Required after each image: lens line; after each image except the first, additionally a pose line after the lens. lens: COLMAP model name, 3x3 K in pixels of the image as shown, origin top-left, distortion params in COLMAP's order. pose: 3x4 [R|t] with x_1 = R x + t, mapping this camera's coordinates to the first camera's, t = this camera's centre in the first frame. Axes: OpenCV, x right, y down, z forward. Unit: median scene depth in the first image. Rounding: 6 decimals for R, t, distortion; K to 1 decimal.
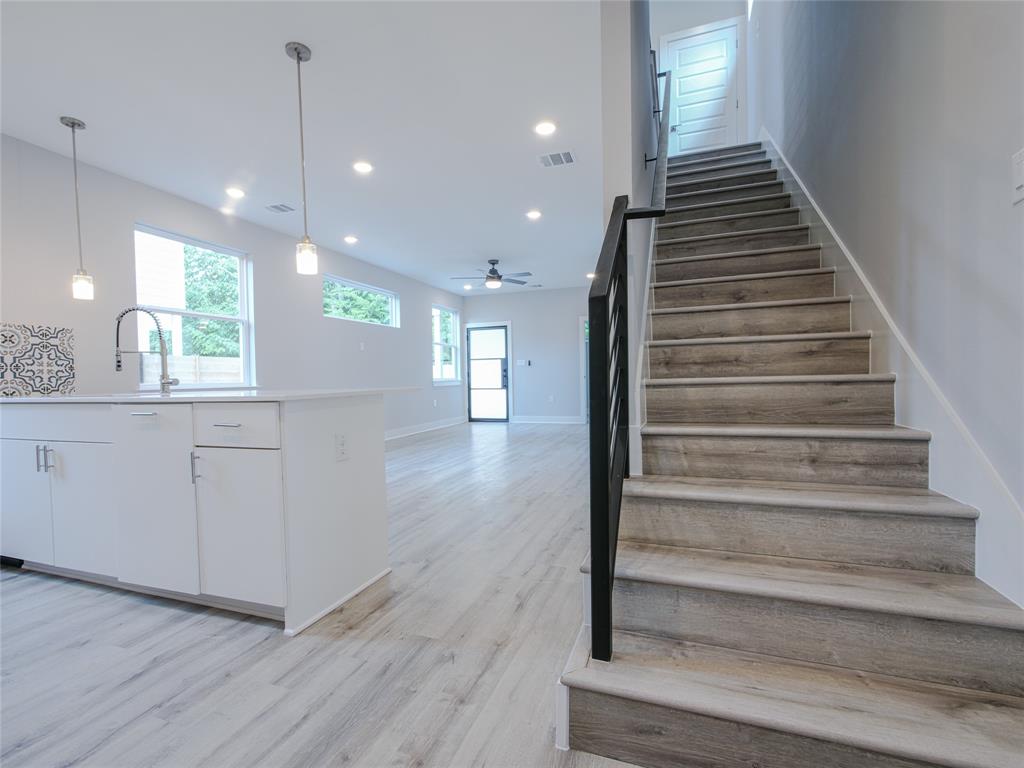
lens RADIAL K [[481.5, 0, 506.4], [0, 481.5, 377.4], [0, 0, 1]] dist [-0.002327, -0.000160]
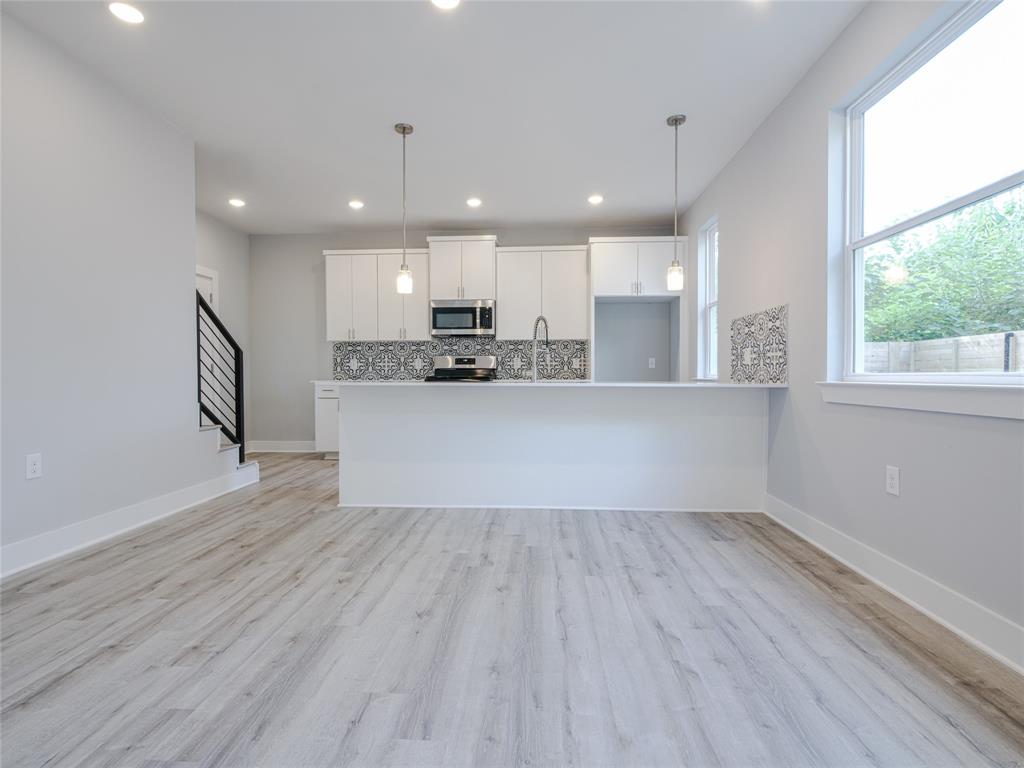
lens RADIAL K [[470.5, 0, 498.8], [0, 470.5, 382.8], [0, 0, 1]] dist [-0.000850, -0.000077]
pose [[-0.955210, 0.029202, -0.294485, -0.232344], [0.021376, 0.999328, 0.029761, -0.002771], [0.295157, 0.022133, -0.955192, 1.955497]]
